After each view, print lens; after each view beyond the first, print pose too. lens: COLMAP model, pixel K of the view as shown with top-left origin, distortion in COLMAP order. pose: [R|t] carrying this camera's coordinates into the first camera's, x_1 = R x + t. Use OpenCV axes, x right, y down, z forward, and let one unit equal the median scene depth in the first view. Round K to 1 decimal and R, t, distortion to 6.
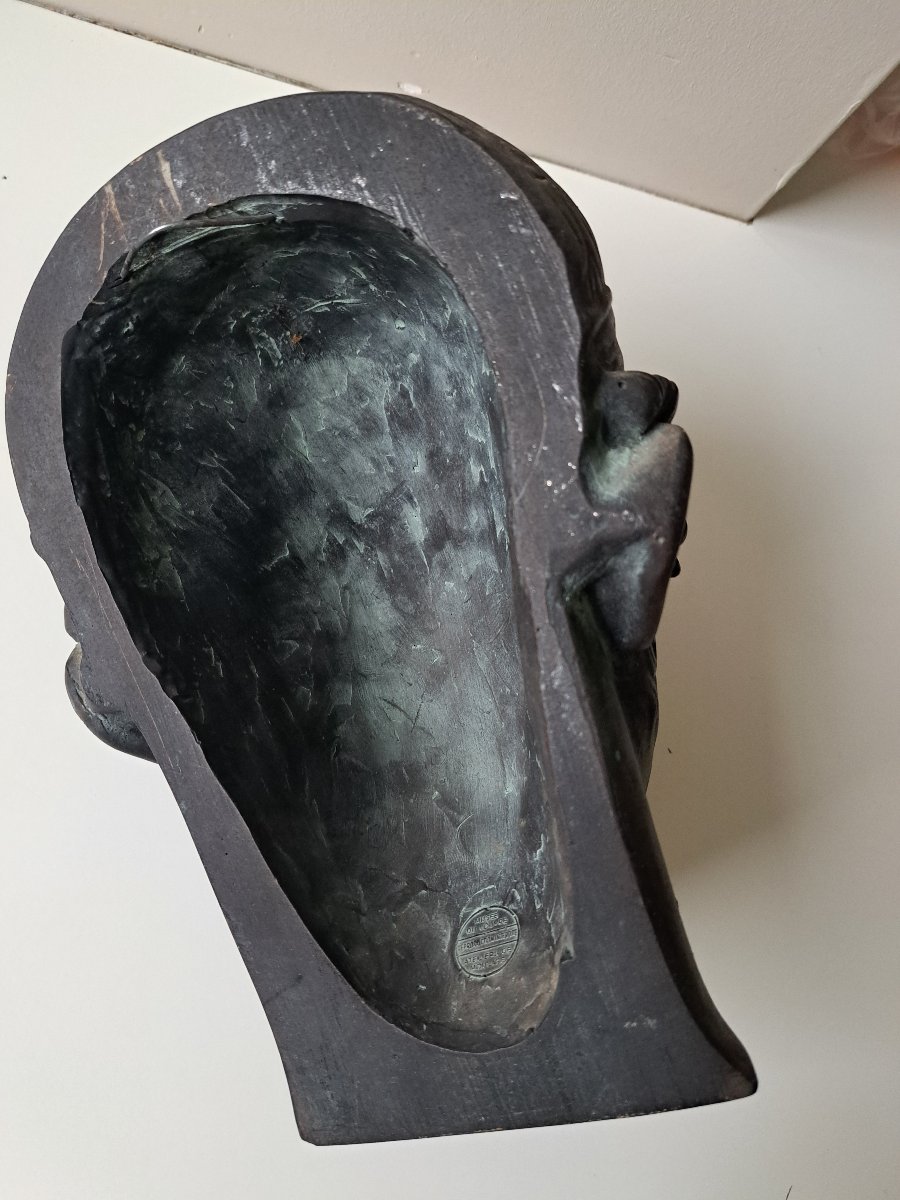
lens RADIAL K [[907.4, 0, 450.0], [0, 907.4, 600.0], [0, 0, 1]] dist [0.024364, -0.076485]
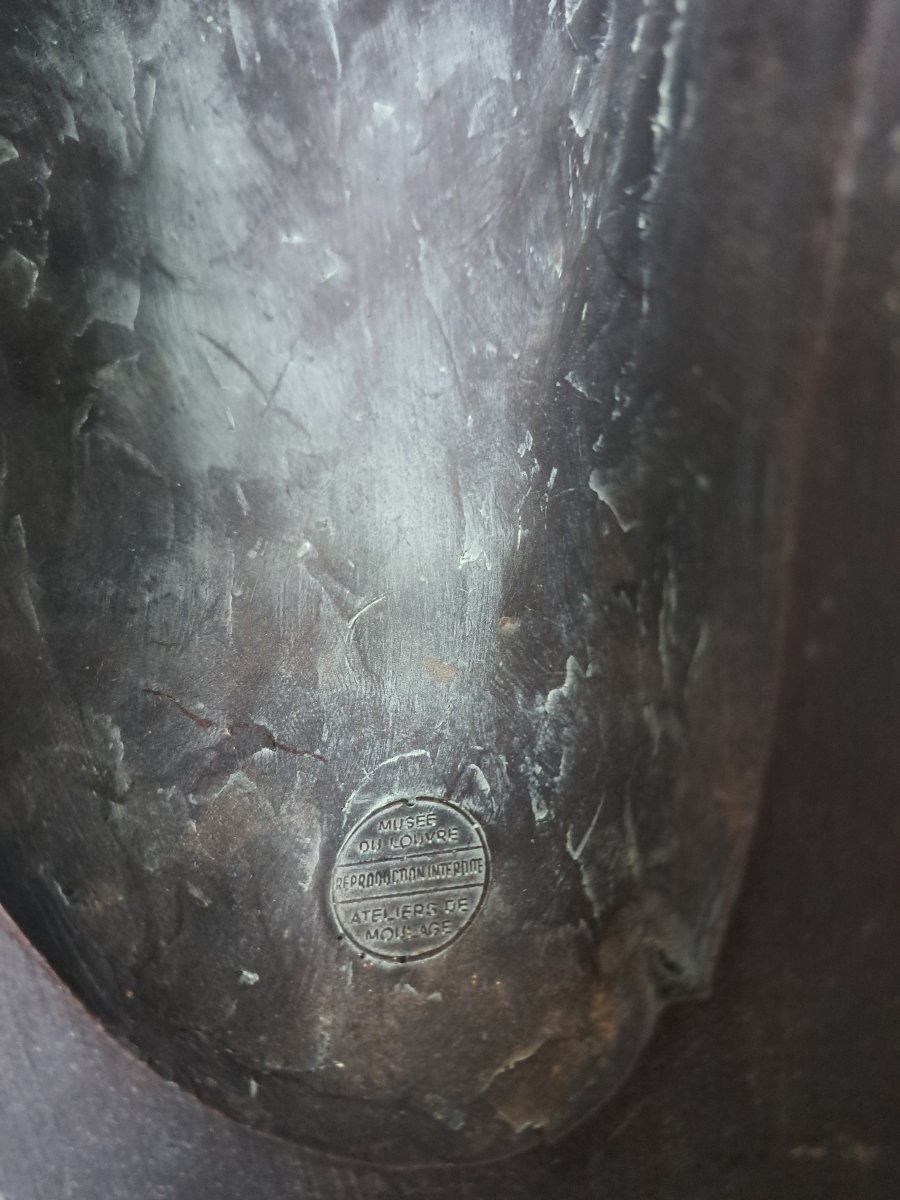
lens RADIAL K [[907.4, 0, 450.0], [0, 907.4, 600.0], [0, 0, 1]] dist [0.024364, -0.076485]
pose [[0.963088, 0.114205, 0.243761, -0.058062], [-0.163375, 0.967678, 0.192115, 0.145566], [-0.213942, -0.224848, 0.950617, 0.561555]]
